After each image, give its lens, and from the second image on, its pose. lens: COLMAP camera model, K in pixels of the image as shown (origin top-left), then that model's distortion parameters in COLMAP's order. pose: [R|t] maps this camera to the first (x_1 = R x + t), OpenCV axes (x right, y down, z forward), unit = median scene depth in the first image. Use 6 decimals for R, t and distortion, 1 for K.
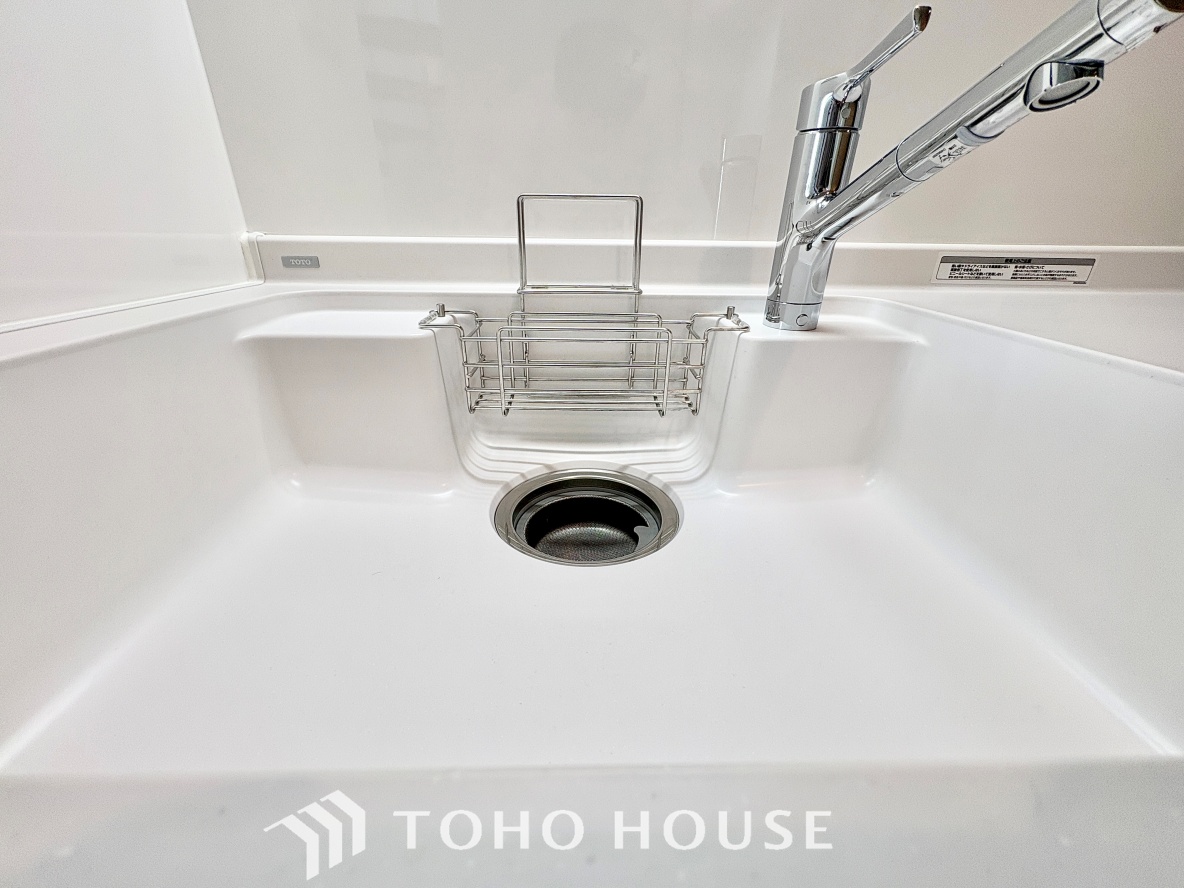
lens RADIAL K [[473.9, 0, 594.7], [0, 473.9, 437.7], [0, 0, 1]] dist [-0.000858, 0.000453]
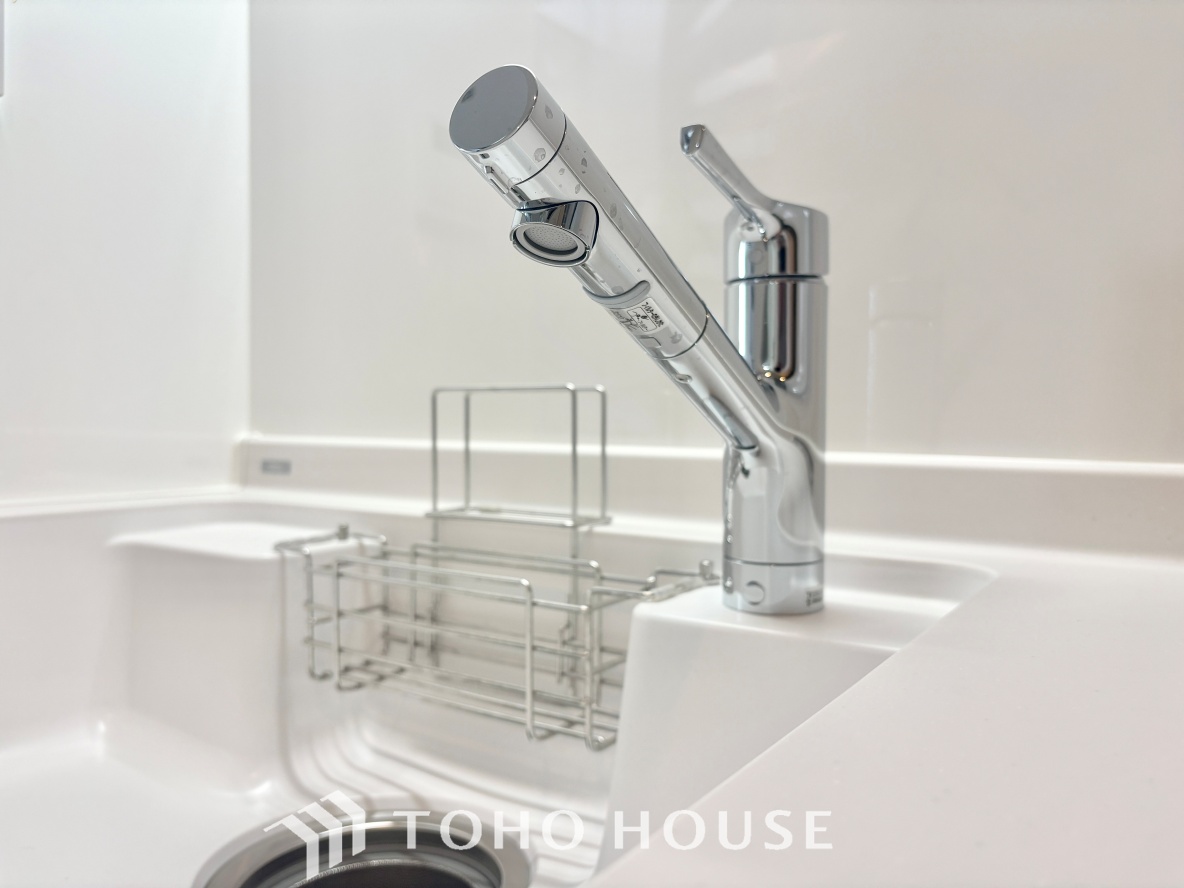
lens RADIAL K [[897.9, 0, 591.4], [0, 897.9, 445.3], [0, 0, 1]] dist [-0.042609, -0.004883]
pose [[0.851109, 0.016805, -0.524719, 0.679907], [-0.227349, 0.912704, -0.339536, -0.014806], [0.473207, 0.408277, 0.780631, 0.069018]]
